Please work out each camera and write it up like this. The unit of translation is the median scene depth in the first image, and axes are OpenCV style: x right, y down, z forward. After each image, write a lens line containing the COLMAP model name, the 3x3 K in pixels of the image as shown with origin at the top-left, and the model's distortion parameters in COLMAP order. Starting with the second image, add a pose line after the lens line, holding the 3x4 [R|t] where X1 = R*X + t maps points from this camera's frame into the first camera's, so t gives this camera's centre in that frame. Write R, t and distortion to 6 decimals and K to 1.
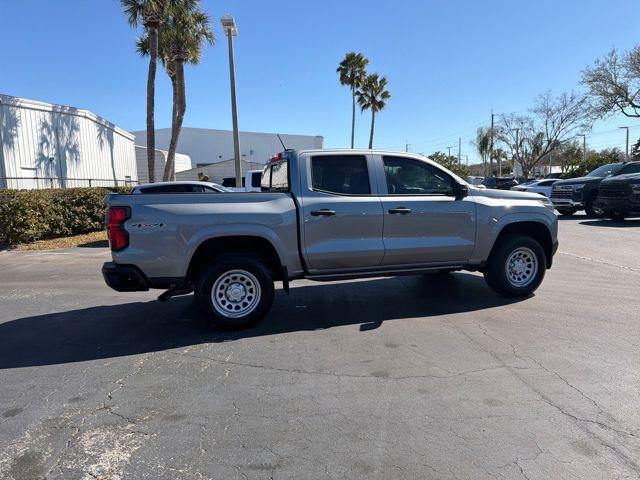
lens RADIAL K [[452.6, 0, 315.6], [0, 452.6, 244.7], [0, 0, 1]] dist [0.058746, -0.074700]
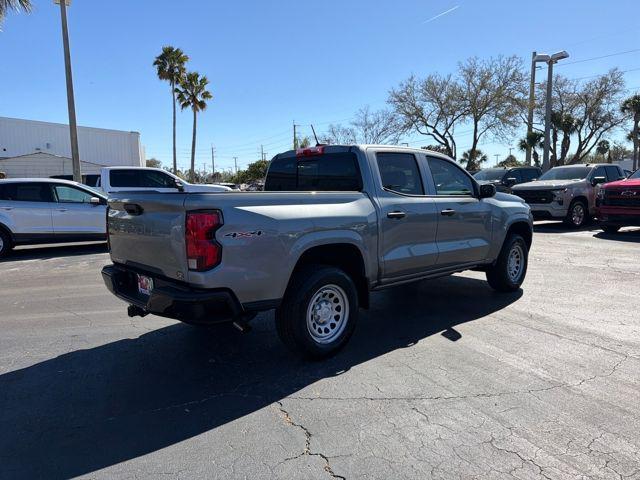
lens RADIAL K [[452.6, 0, 315.6], [0, 452.6, 242.5], [0, 0, 1]] dist [0.058746, -0.074700]
pose [[0.908430, -0.034142, 0.416641, -0.403221], [0.039172, 0.999226, -0.003526, -0.014831], [-0.416199, 0.019524, 0.909064, 0.193609]]
